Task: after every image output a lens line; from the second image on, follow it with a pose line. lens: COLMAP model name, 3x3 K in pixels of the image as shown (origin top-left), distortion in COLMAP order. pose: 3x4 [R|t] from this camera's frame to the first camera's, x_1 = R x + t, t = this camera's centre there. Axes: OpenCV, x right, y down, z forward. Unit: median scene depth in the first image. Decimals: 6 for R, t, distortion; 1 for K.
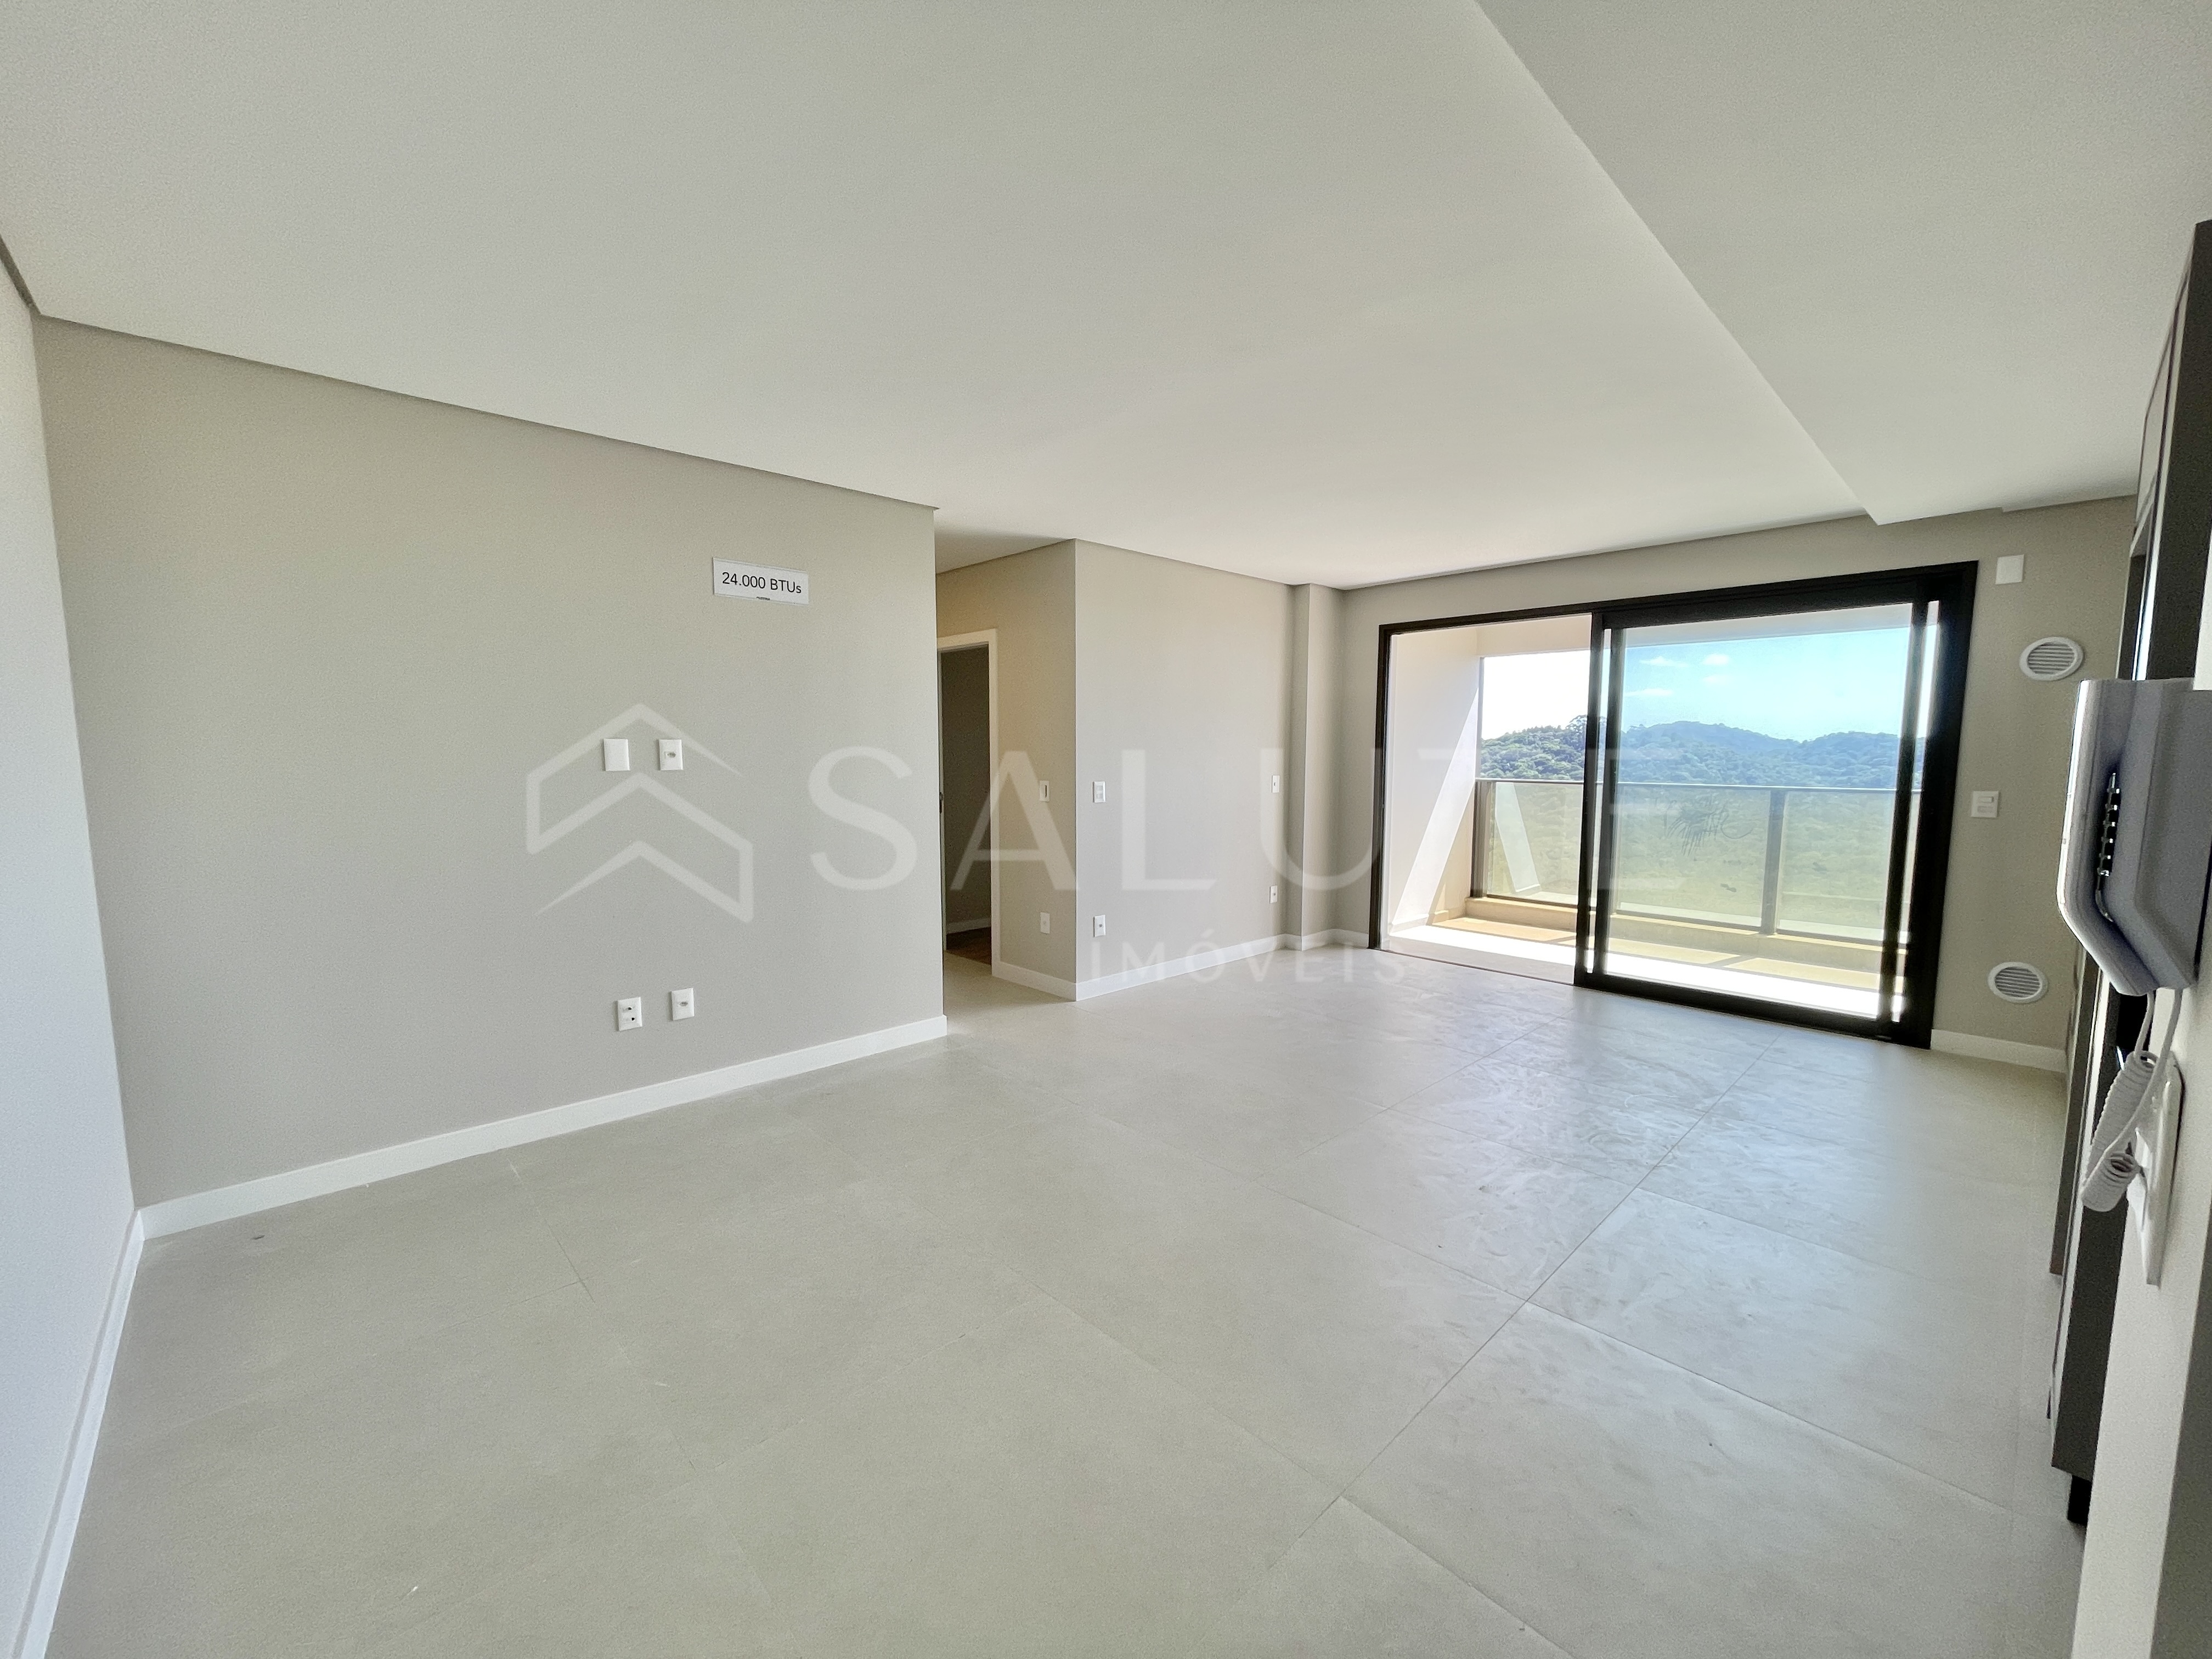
lens RADIAL K [[897.0, 0, 1100.6], [0, 897.0, 841.4], [0, 0, 1]] dist [0.002609, 0.000338]
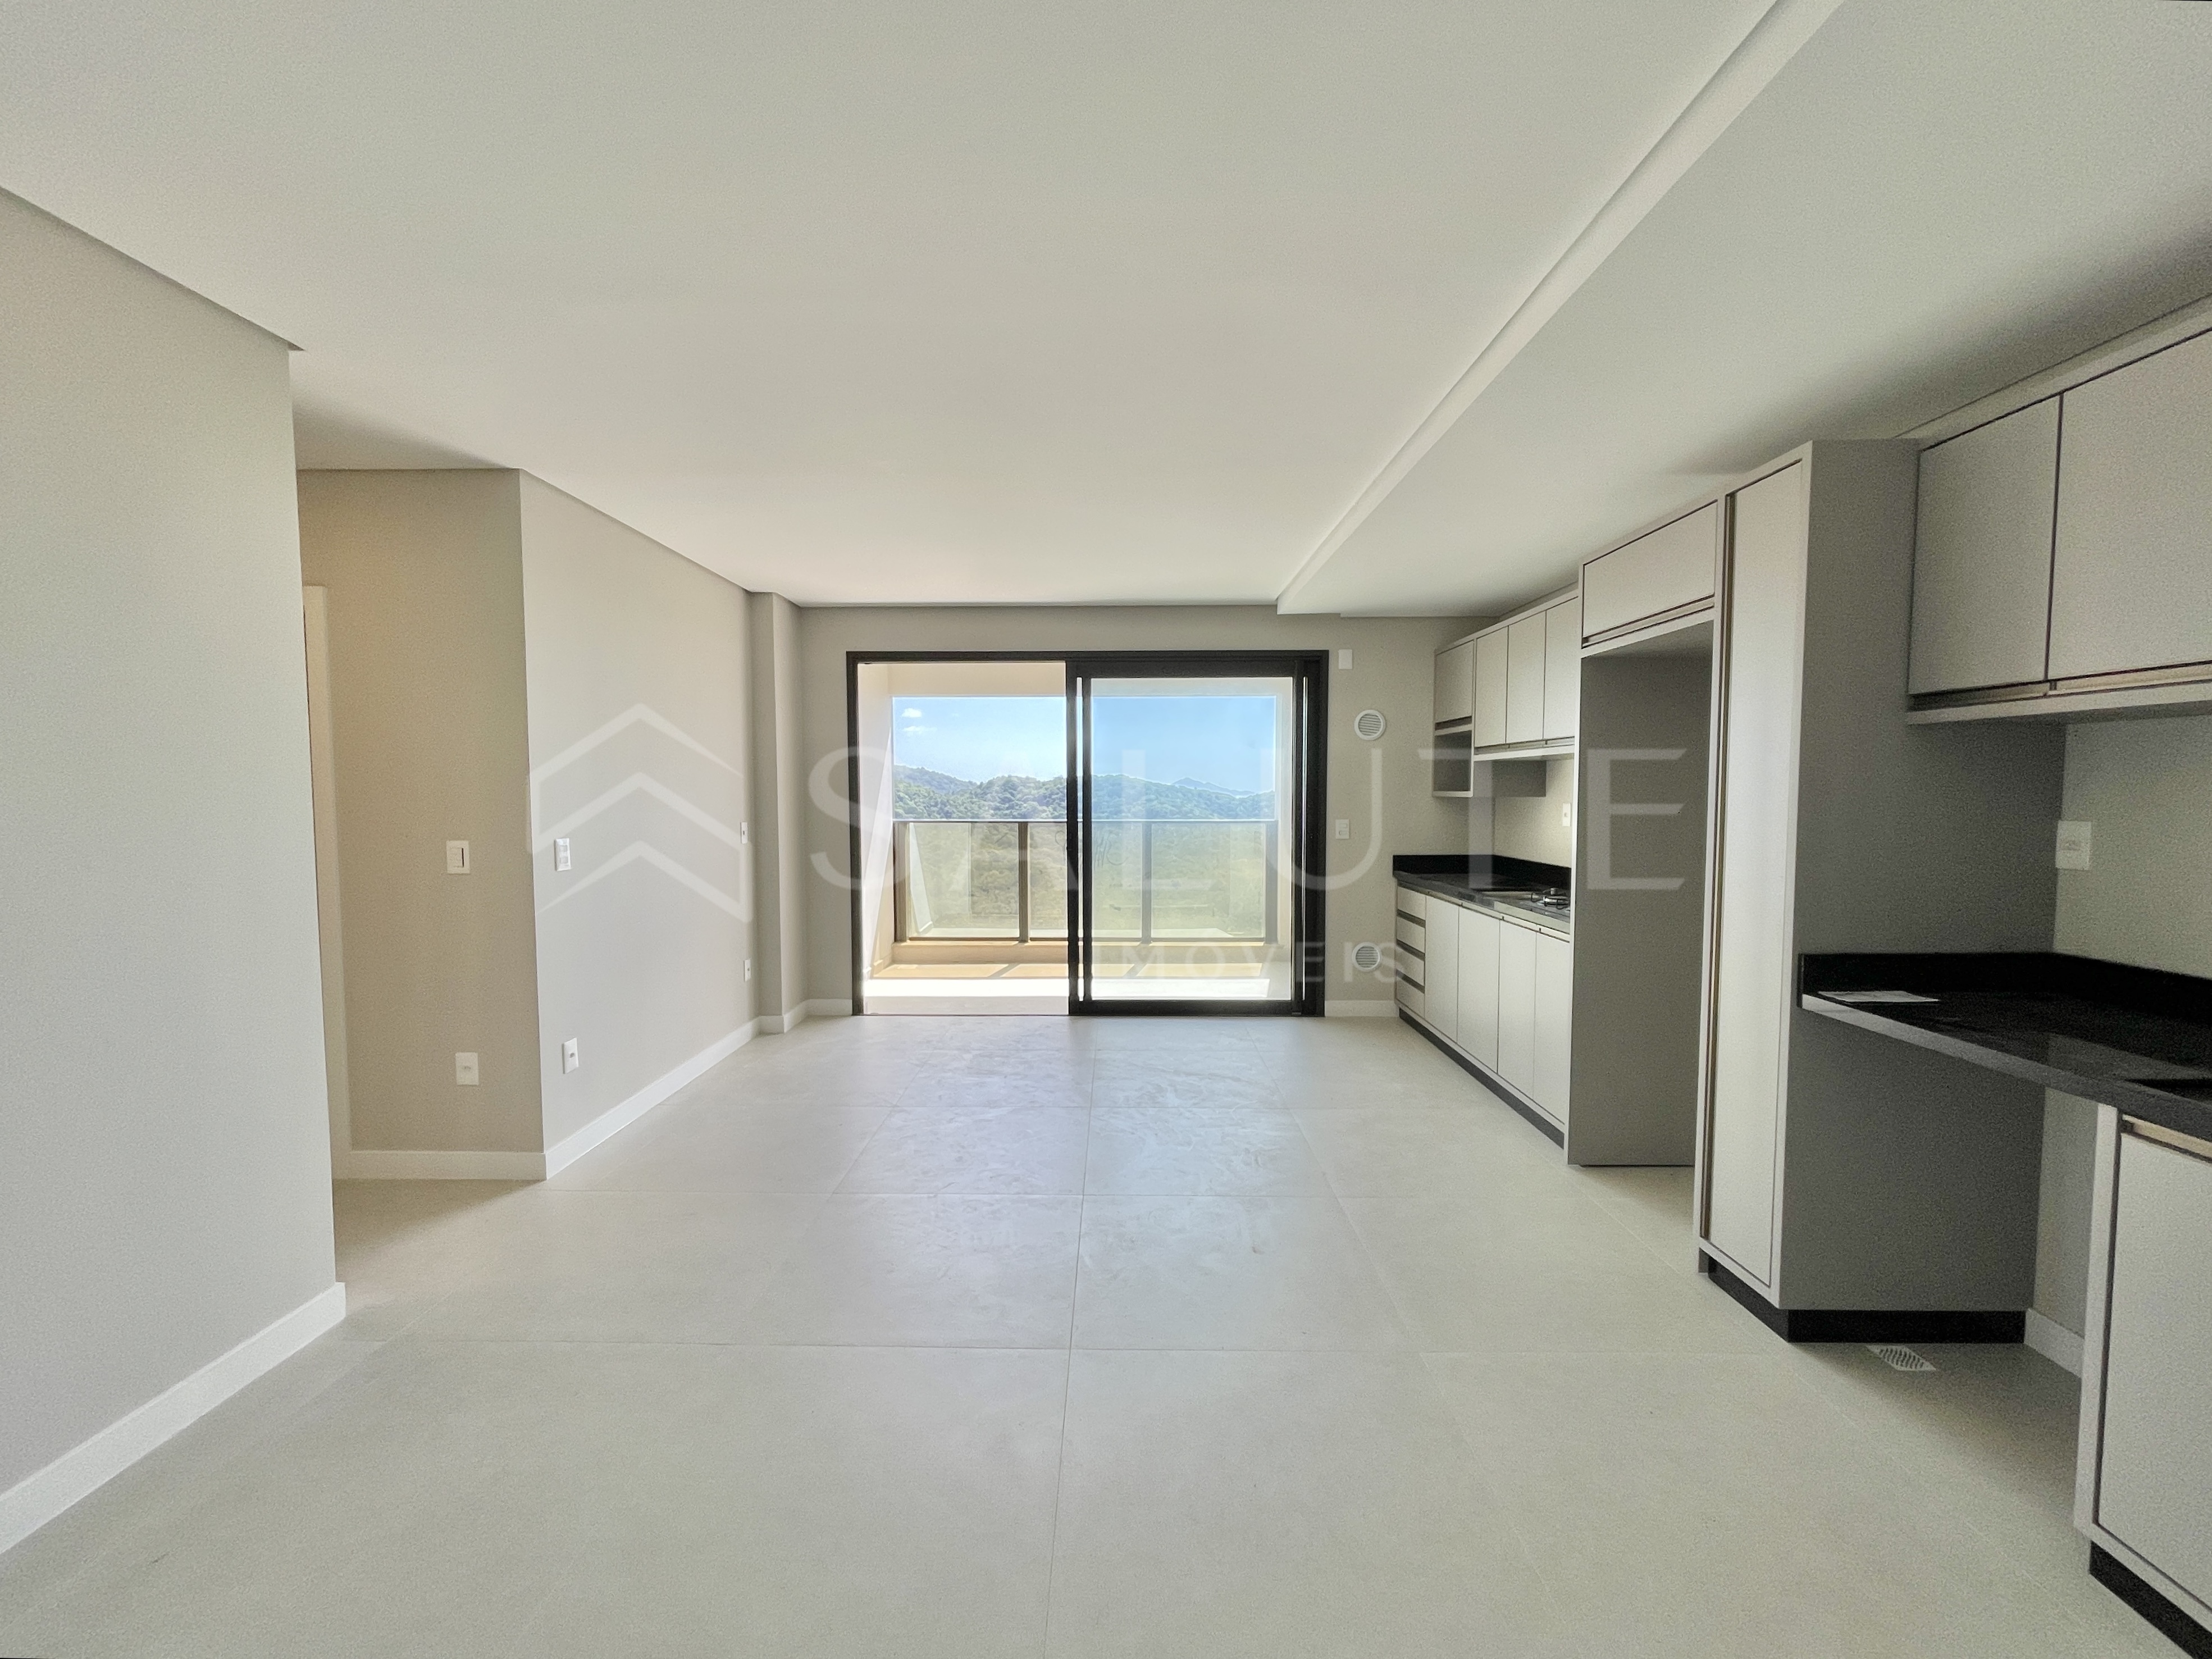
lens RADIAL K [[913.2, 0, 1105.3], [0, 913.2, 841.0], [0, 0, 1]] dist [0.000836, -0.000175]
pose [[0.695259, -0.042837, 0.717482, -0.208838], [0.075934, 0.997014, -0.014056, -0.025101], [-0.714737, 0.064253, 0.696435, 0.239330]]
